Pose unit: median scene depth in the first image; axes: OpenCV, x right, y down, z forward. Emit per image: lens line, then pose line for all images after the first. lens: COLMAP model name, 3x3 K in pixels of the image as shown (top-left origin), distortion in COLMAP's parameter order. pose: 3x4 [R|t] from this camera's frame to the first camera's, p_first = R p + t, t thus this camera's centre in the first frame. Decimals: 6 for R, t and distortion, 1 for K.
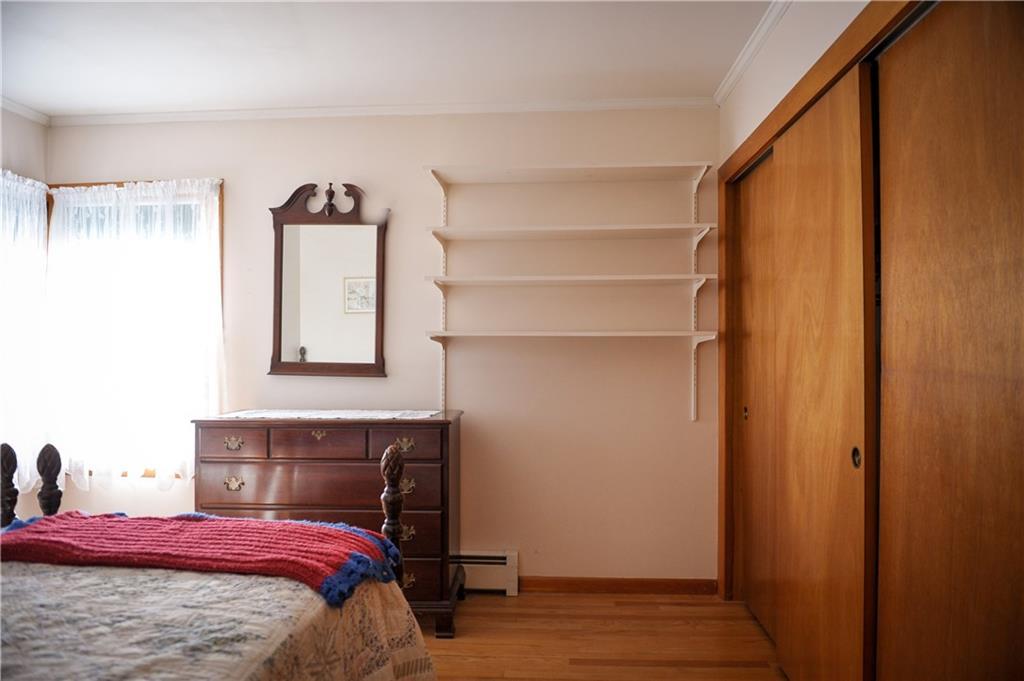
lens RADIAL K [[709.3, 0, 512.0], [0, 709.3, 340.5], [0, 0, 1]] dist [-0.045870, -0.004012]
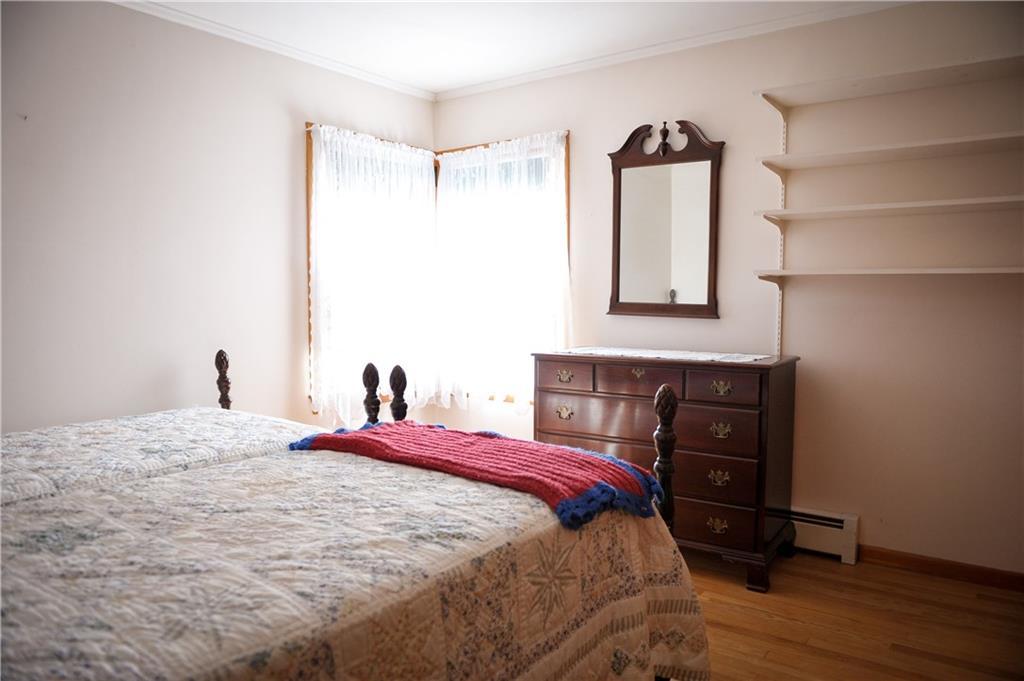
lens RADIAL K [[709.3, 0, 512.0], [0, 709.3, 340.5], [0, 0, 1]] dist [-0.045870, -0.004012]
pose [[0.838314, 0.035396, -0.544038, 0.131335], [0.006456, 0.997176, 0.074826, 0.008689], [0.545150, -0.066240, 0.835717, 0.042596]]
